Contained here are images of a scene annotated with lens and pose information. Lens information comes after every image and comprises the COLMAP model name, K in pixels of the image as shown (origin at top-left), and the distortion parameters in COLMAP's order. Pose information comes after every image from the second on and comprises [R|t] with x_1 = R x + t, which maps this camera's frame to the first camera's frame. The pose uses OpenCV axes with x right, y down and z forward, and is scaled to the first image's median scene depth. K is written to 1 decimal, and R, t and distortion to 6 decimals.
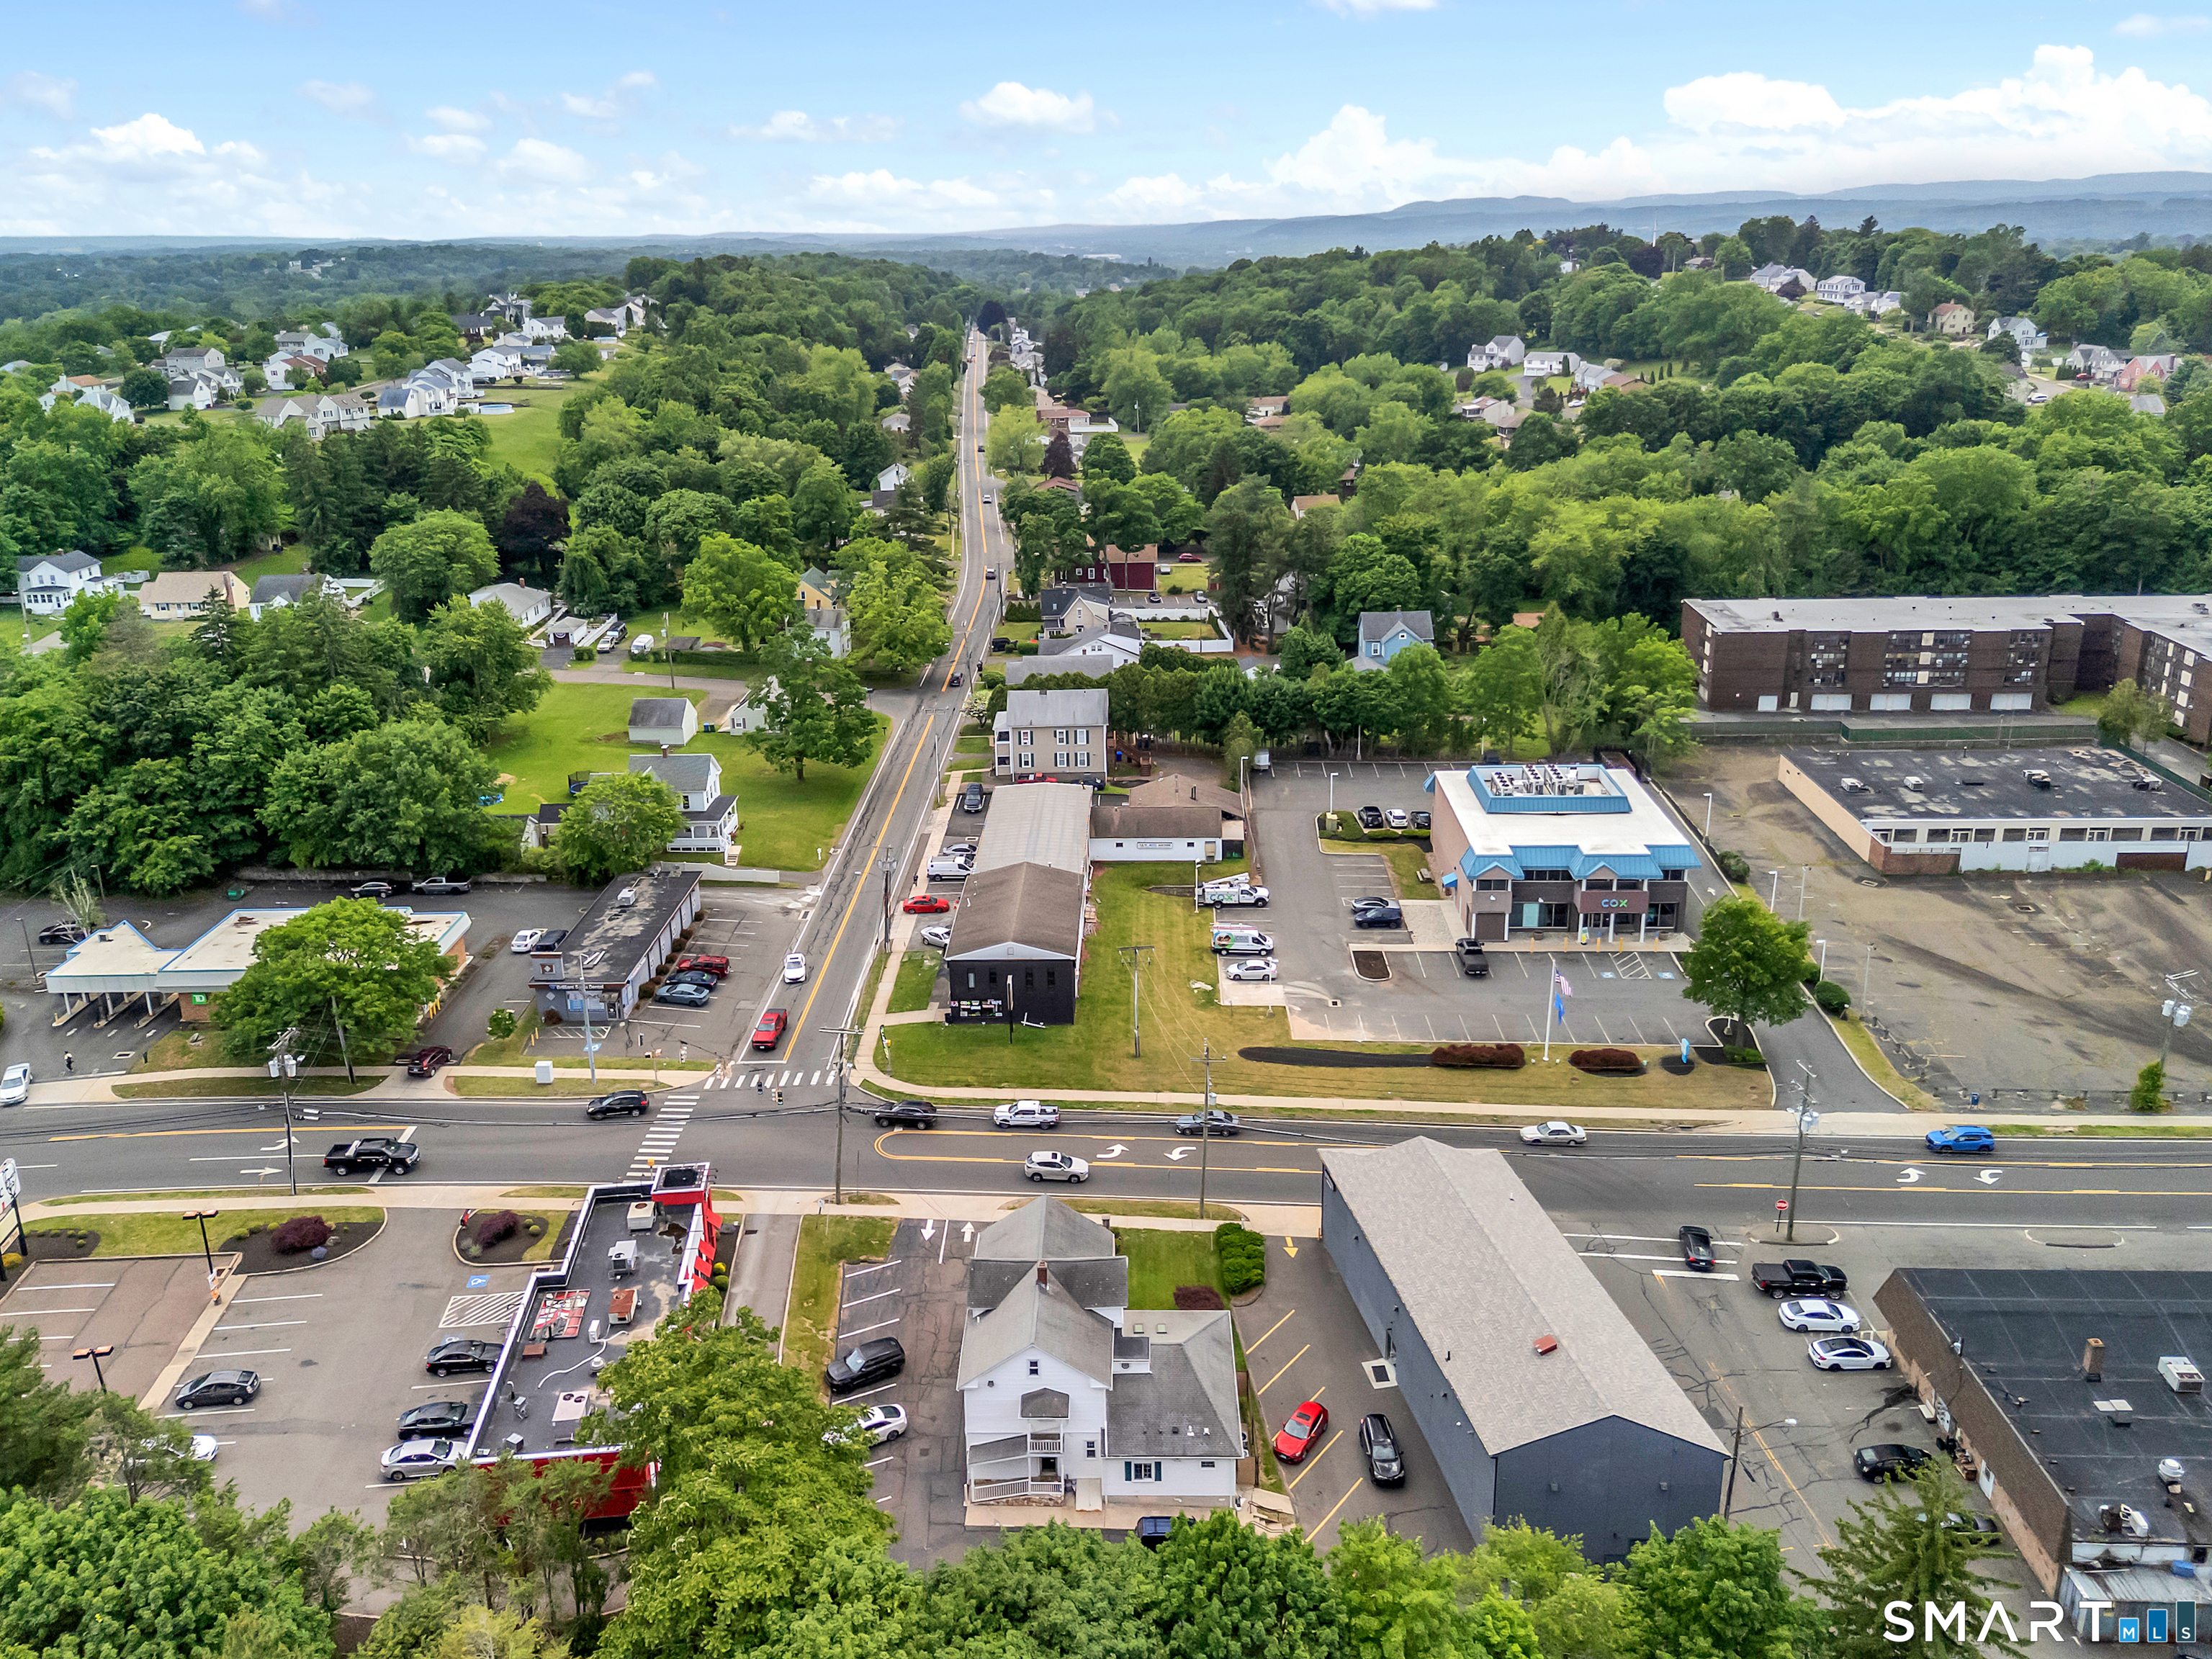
lens RADIAL K [[1677.8, 0, 1077.3], [0, 1677.8, 728.1], [0, 0, 1]] dist [0.066601, -0.043592]
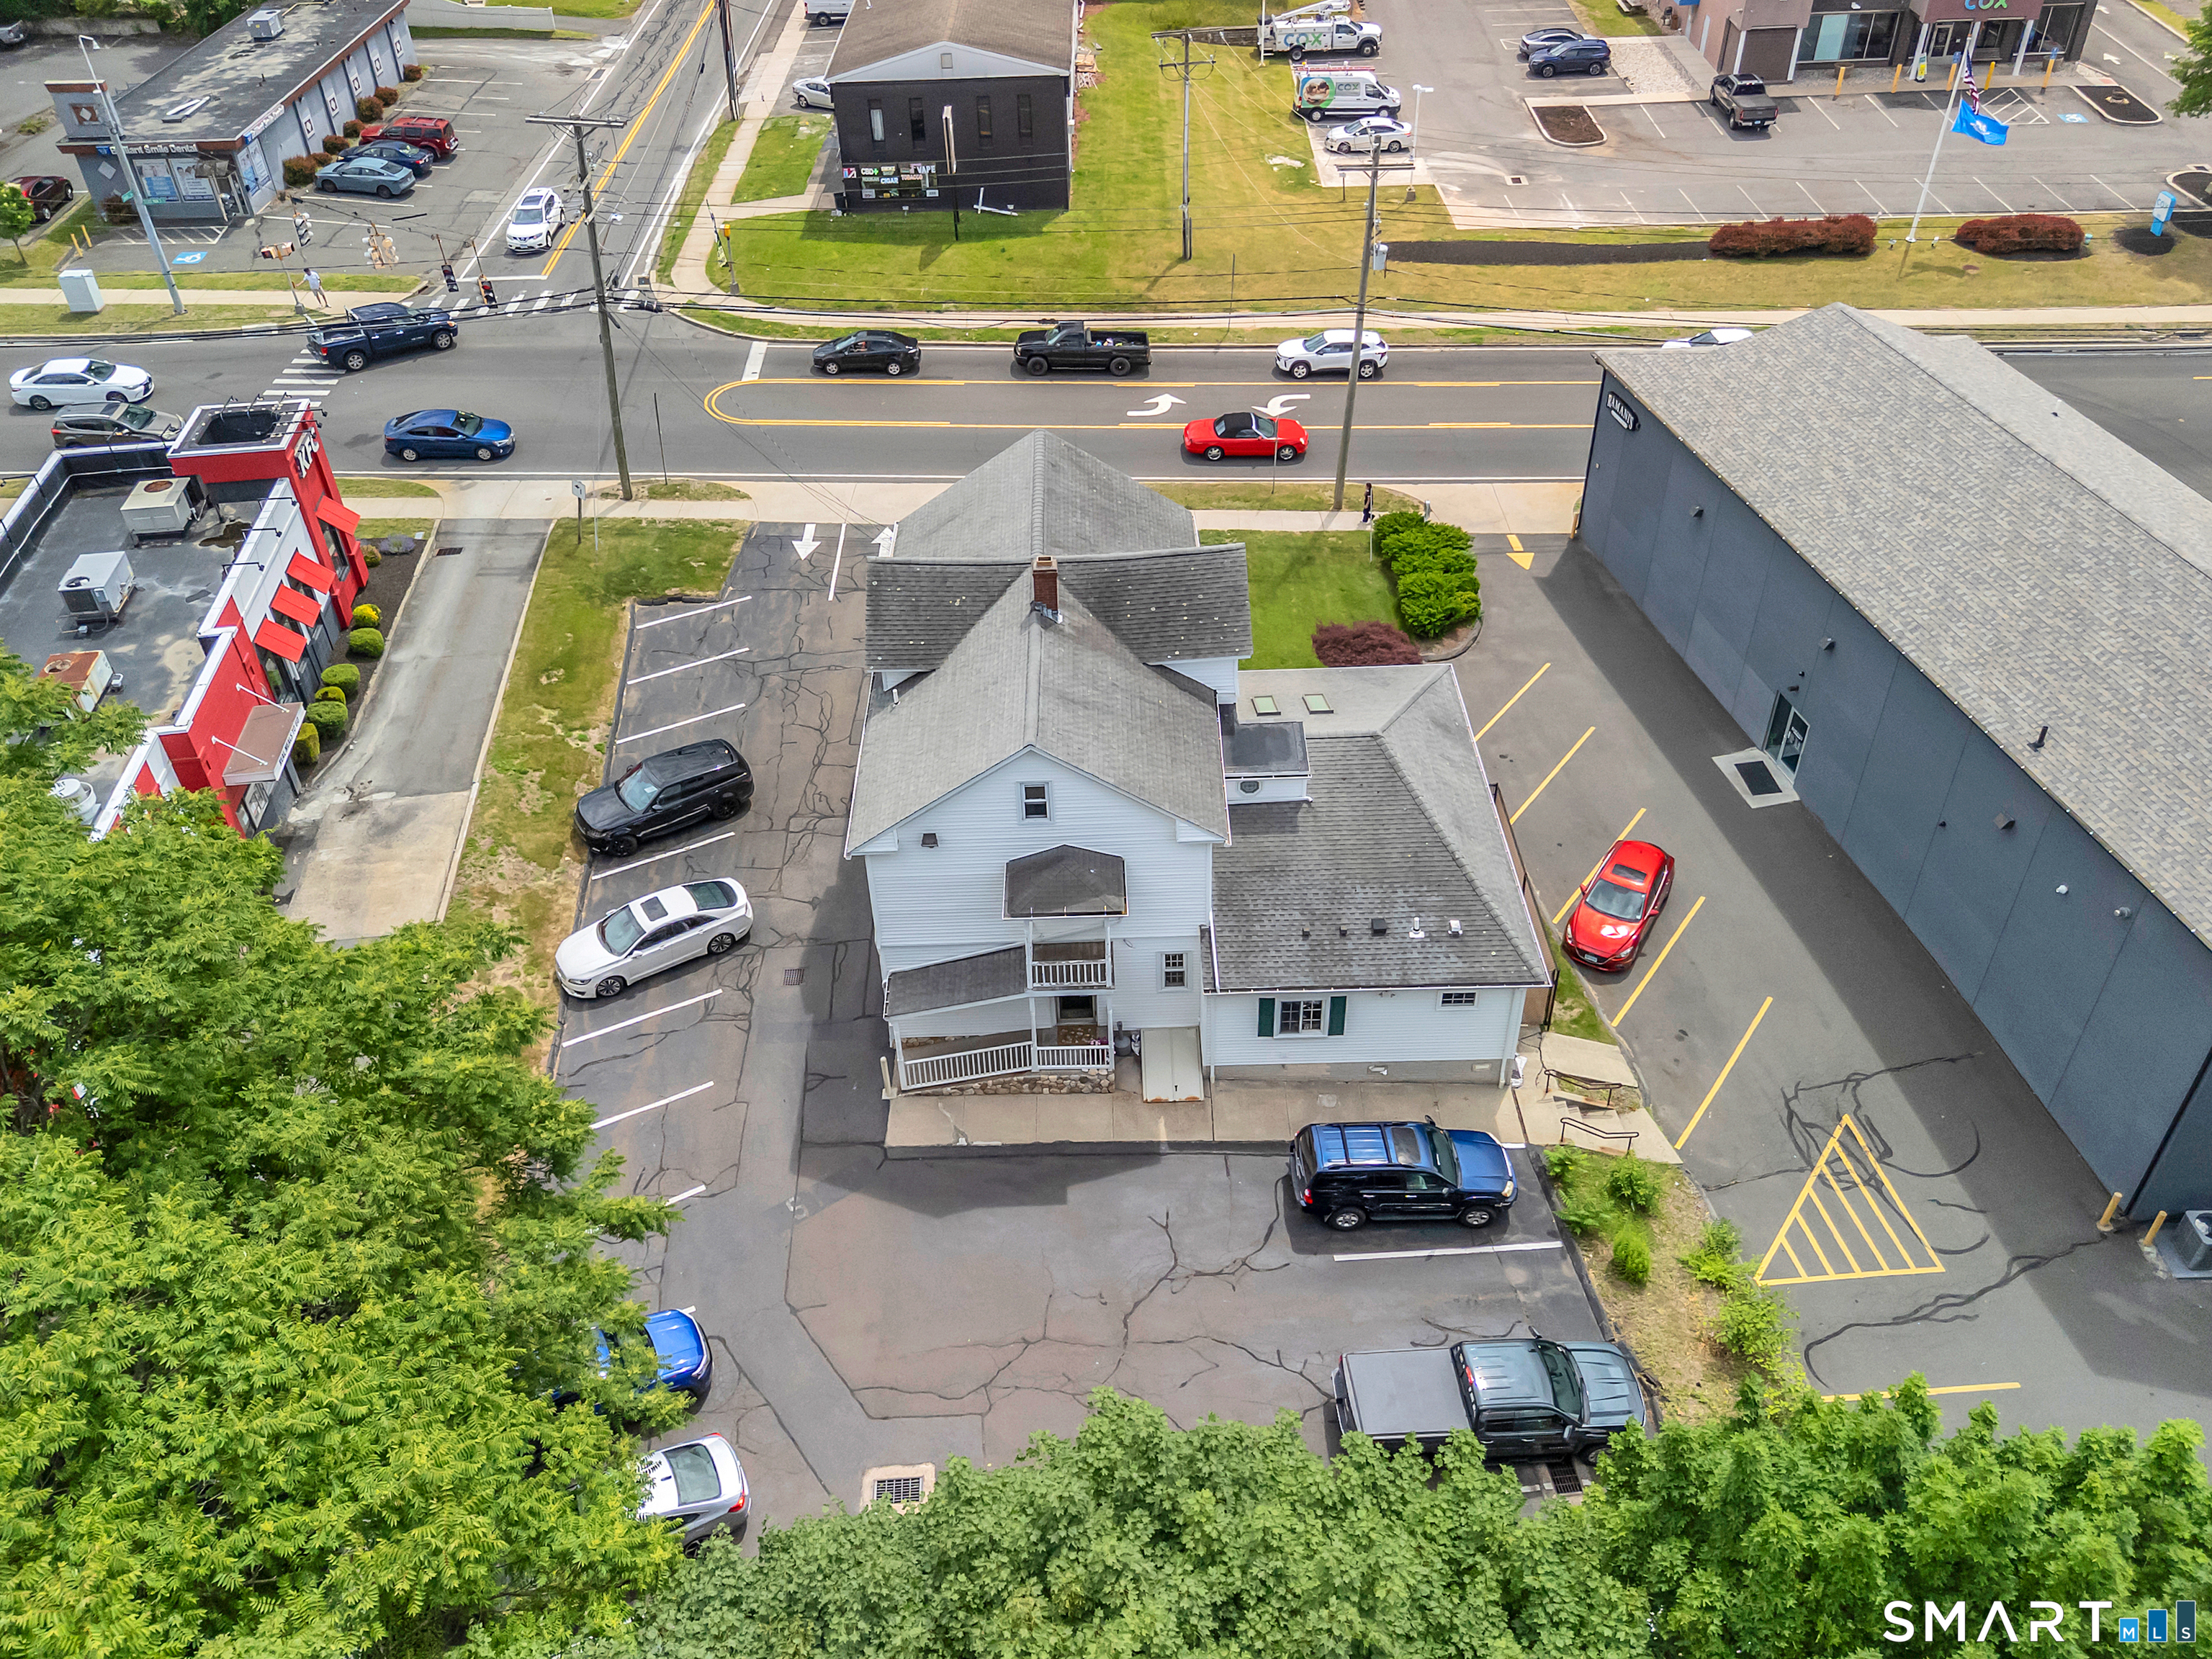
lens RADIAL K [[1677.8, 0, 1091.1], [0, 1677.8, 811.2], [0, 0, 1]] dist [0.066601, -0.043592]
pose [[0.999255, -0.031104, 0.022861, -0.018033], [0.020104, 0.924903, 0.379671, 0.193345], [-0.032953, -0.378928, 0.924839, 0.530785]]
